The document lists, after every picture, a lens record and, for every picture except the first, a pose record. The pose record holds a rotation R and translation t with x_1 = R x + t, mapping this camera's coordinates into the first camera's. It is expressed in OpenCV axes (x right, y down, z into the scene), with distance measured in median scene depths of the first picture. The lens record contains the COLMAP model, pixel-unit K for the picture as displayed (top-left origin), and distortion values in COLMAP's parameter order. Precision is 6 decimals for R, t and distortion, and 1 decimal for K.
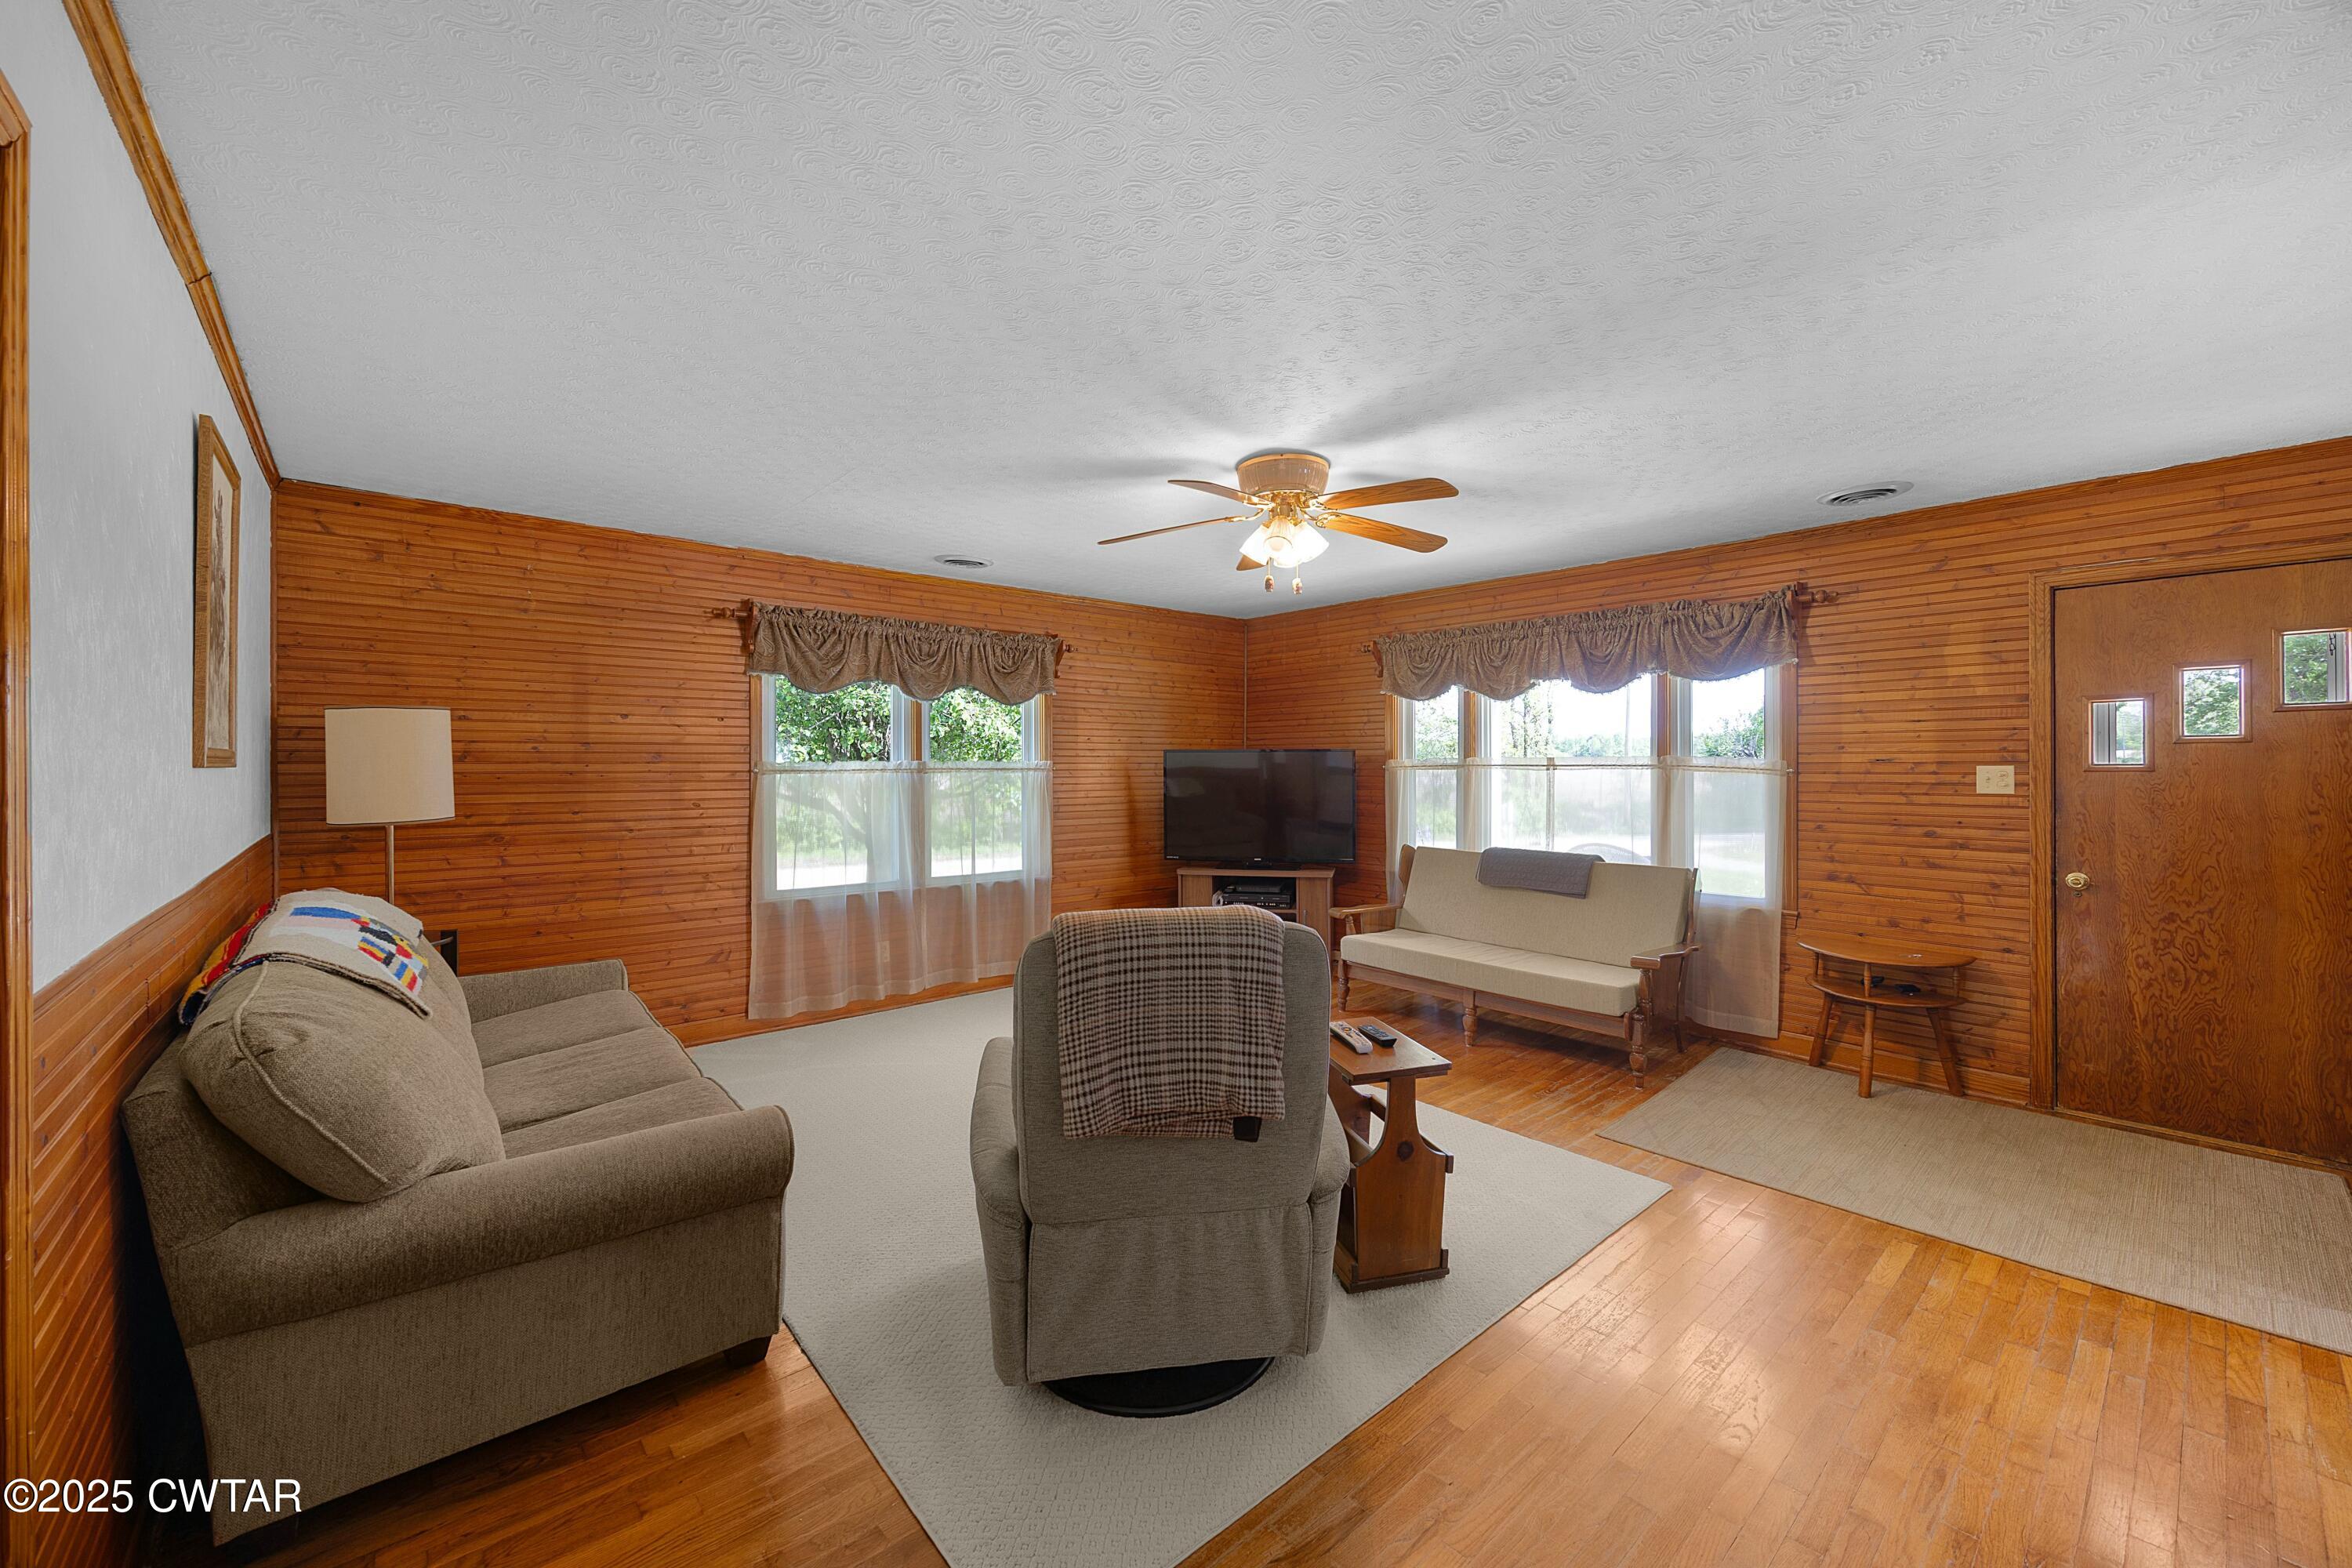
lens RADIAL K [[907.8, 0, 1176.7], [0, 907.8, 767.4], [0, 0, 1]] dist [-0.005750, 0.000342]
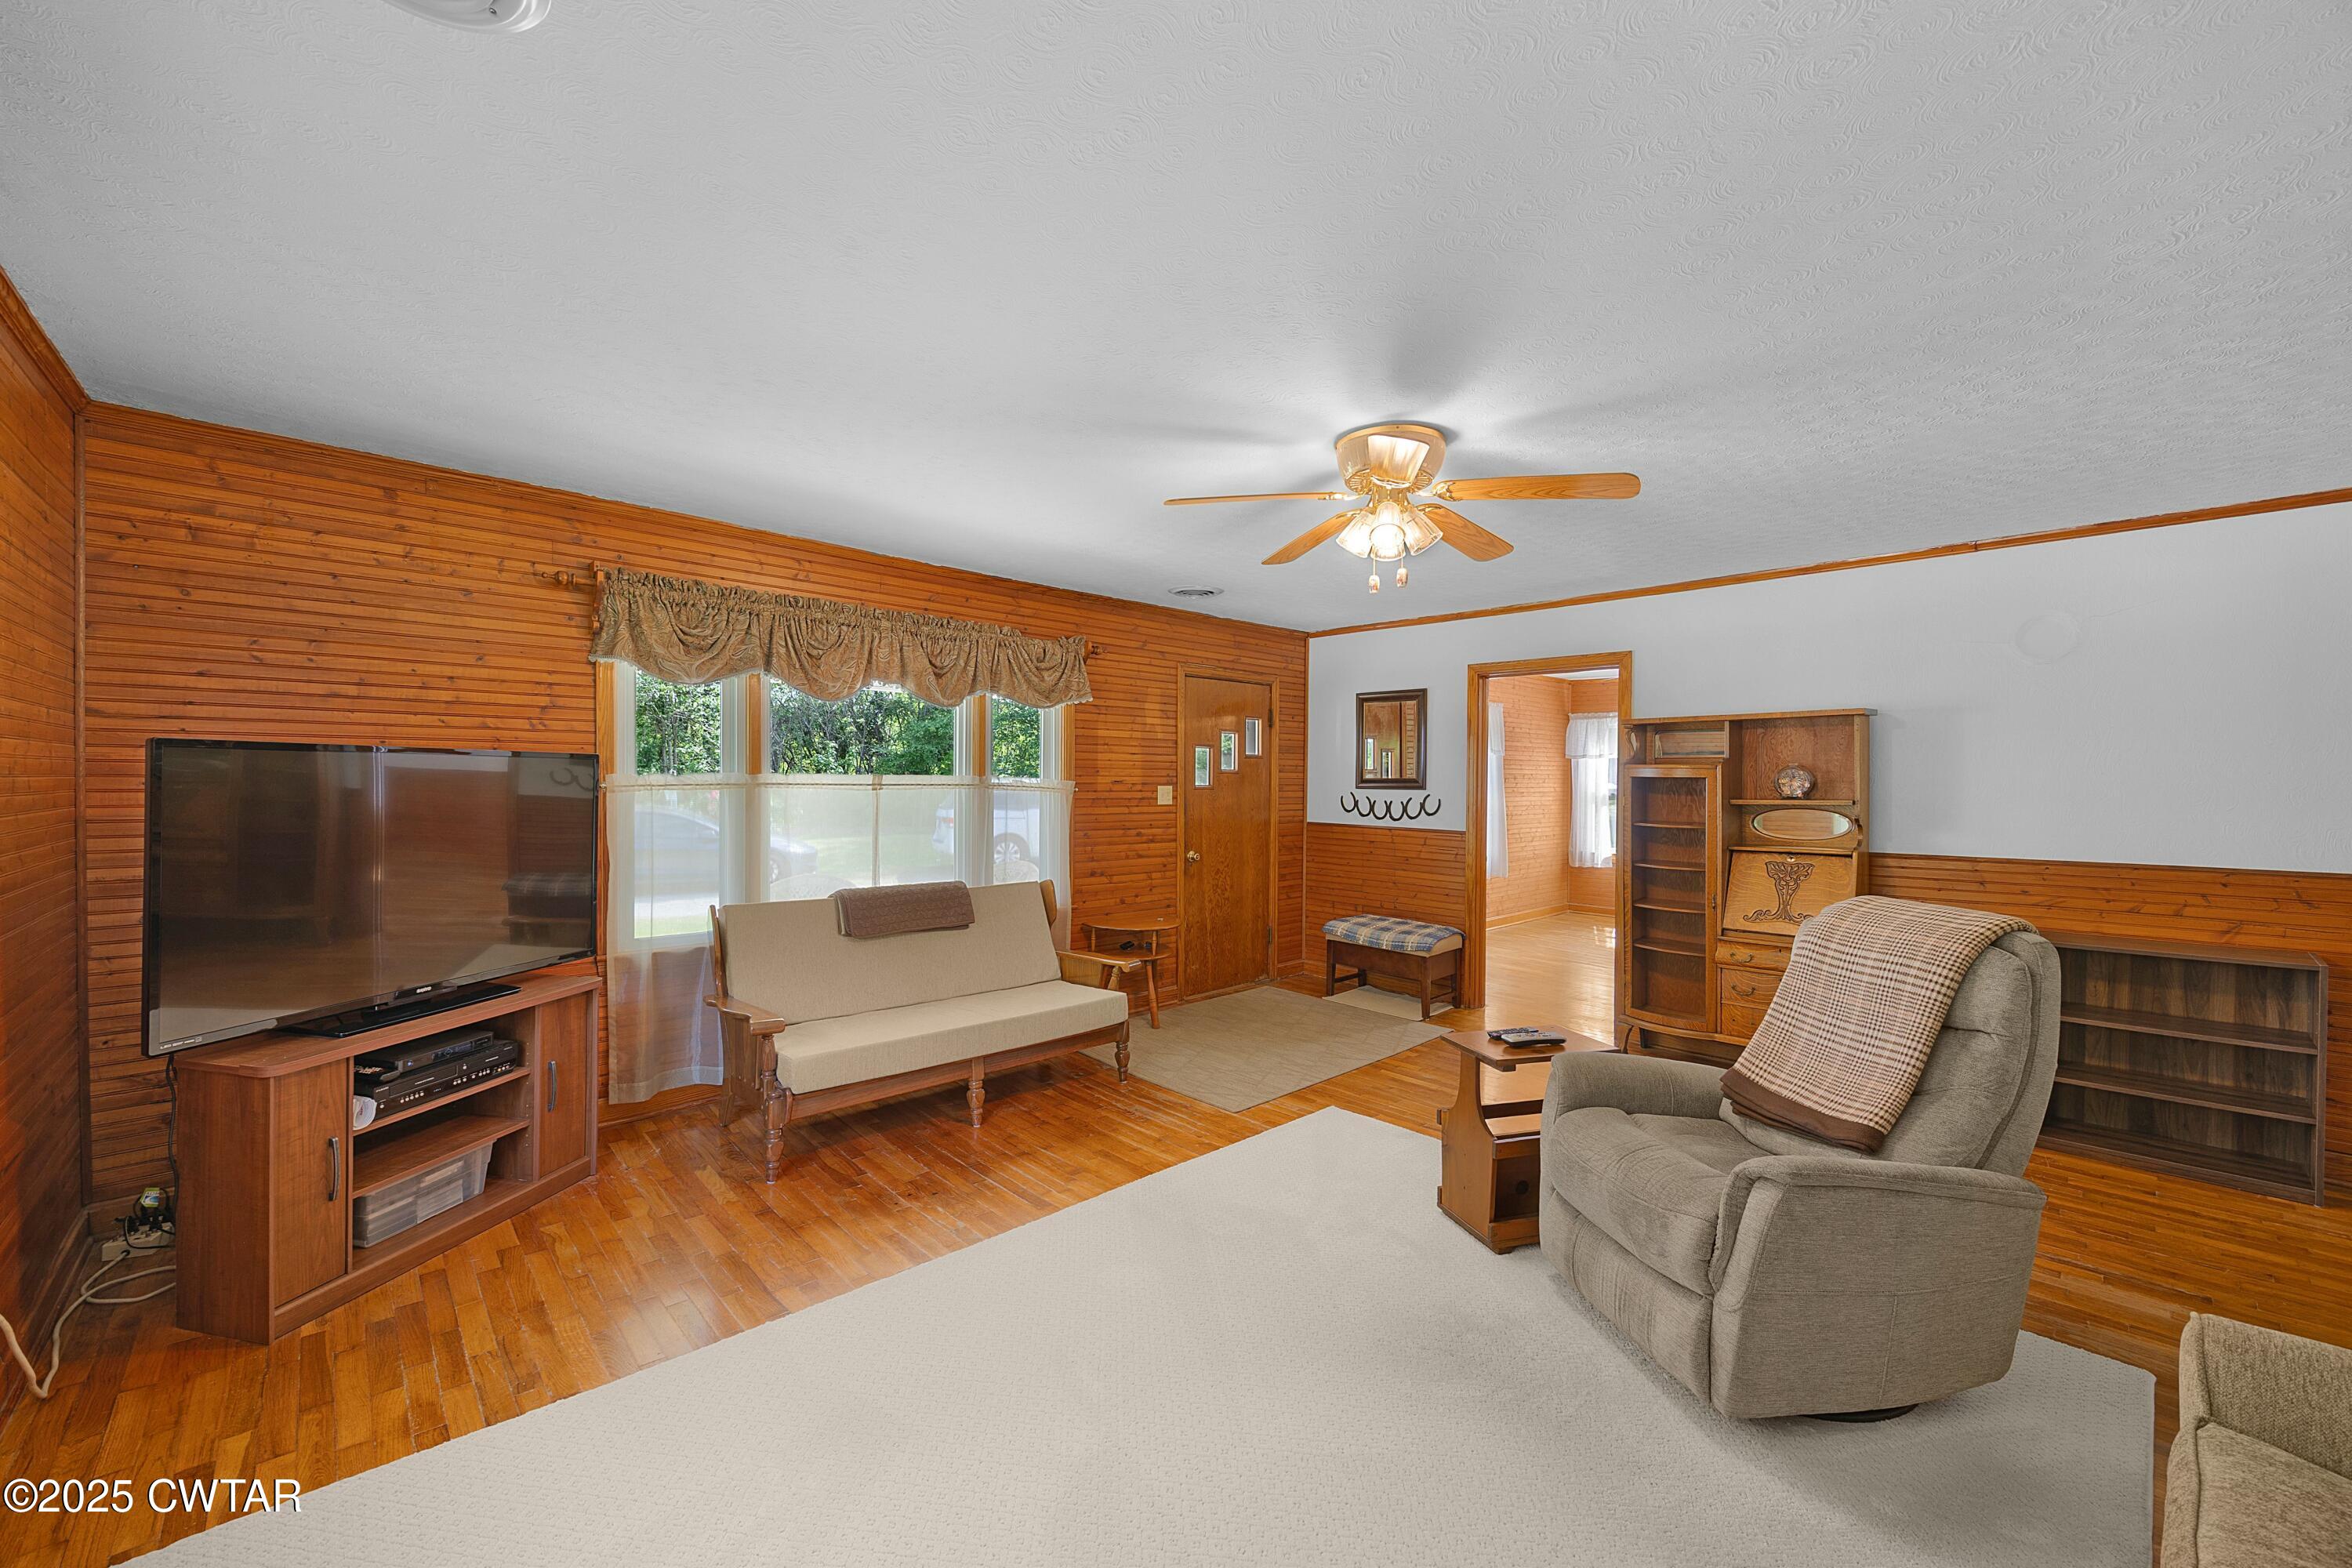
lens RADIAL K [[907.8, 0, 1184.4], [0, 907.8, 803.7], [0, 0, 1]] dist [-0.005750, 0.000342]
pose [[-0.041690, -0.024469, 0.998831, -0.506371], [-0.005587, 0.999690, 0.024257, -0.007684], [-0.999115, -0.004569, -0.041814, 0.849638]]
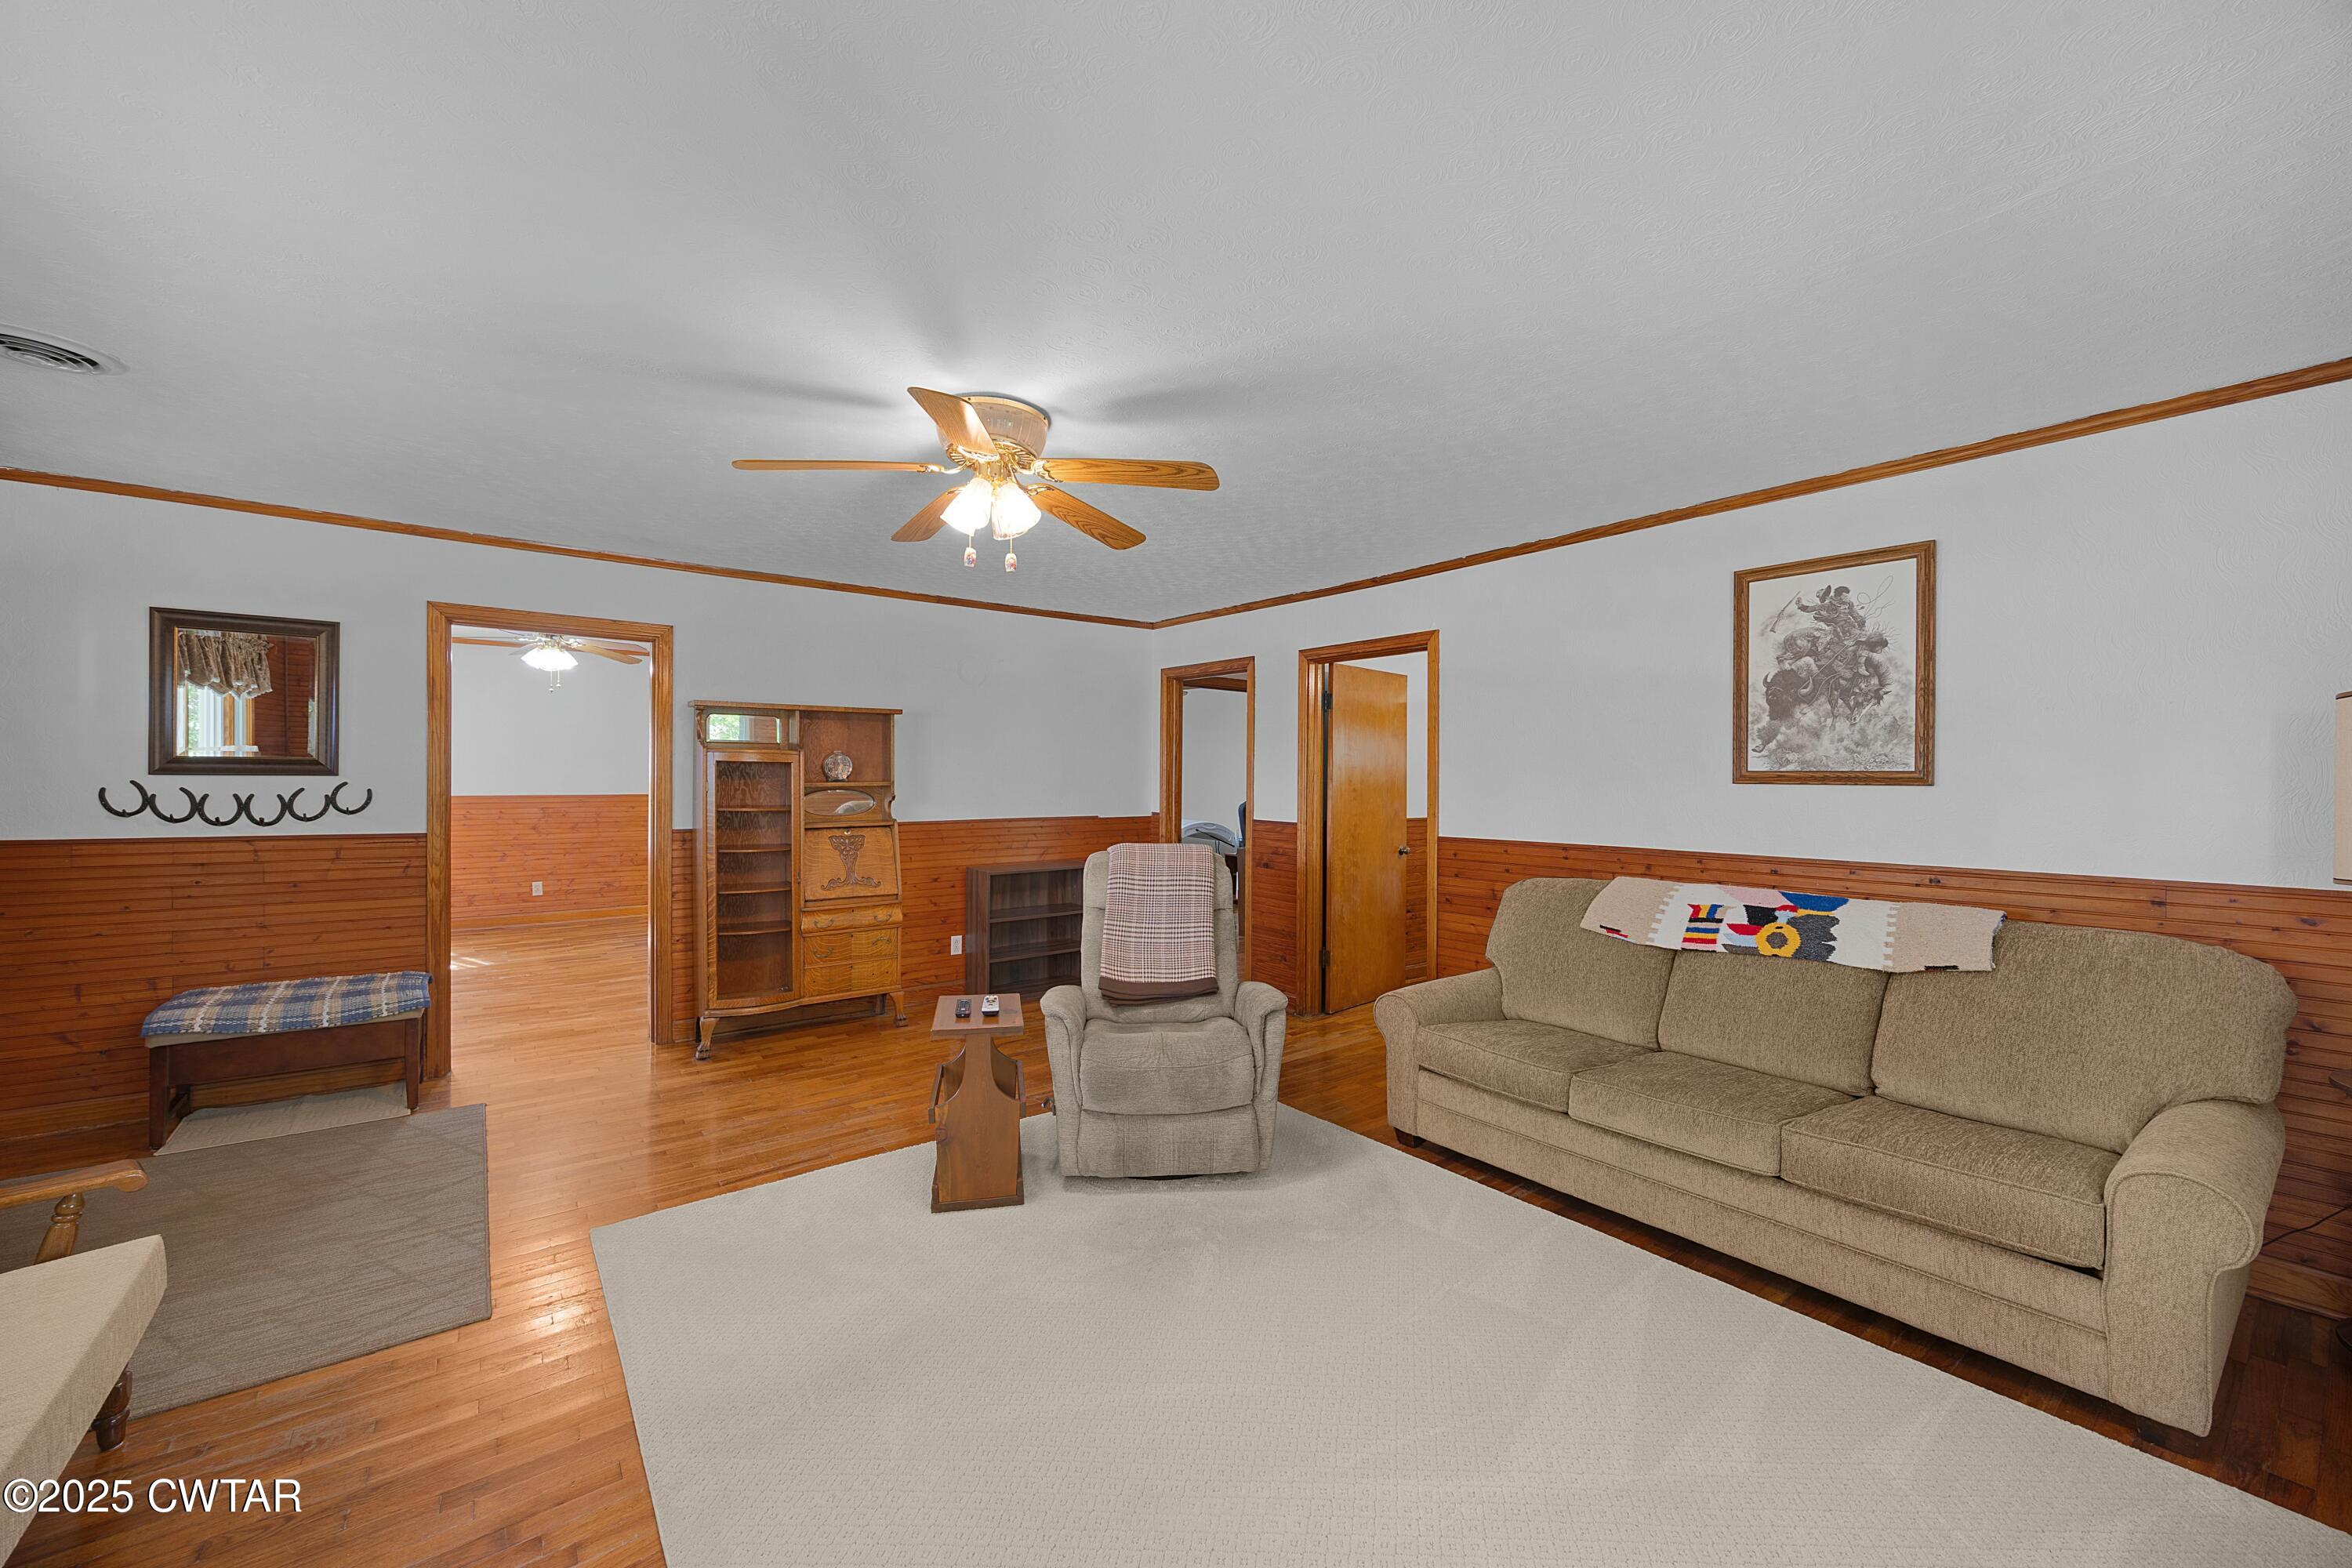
lens RADIAL K [[907.8, 0, 1183.7], [0, 907.8, 776.3], [0, 0, 1]] dist [-0.005750, 0.000342]
pose [[-0.997792, -0.006912, 0.066058, -0.075673], [-0.006675, 0.999970, 0.003808, -0.005839], [-0.066083, 0.003358, -0.997809, 1.255562]]
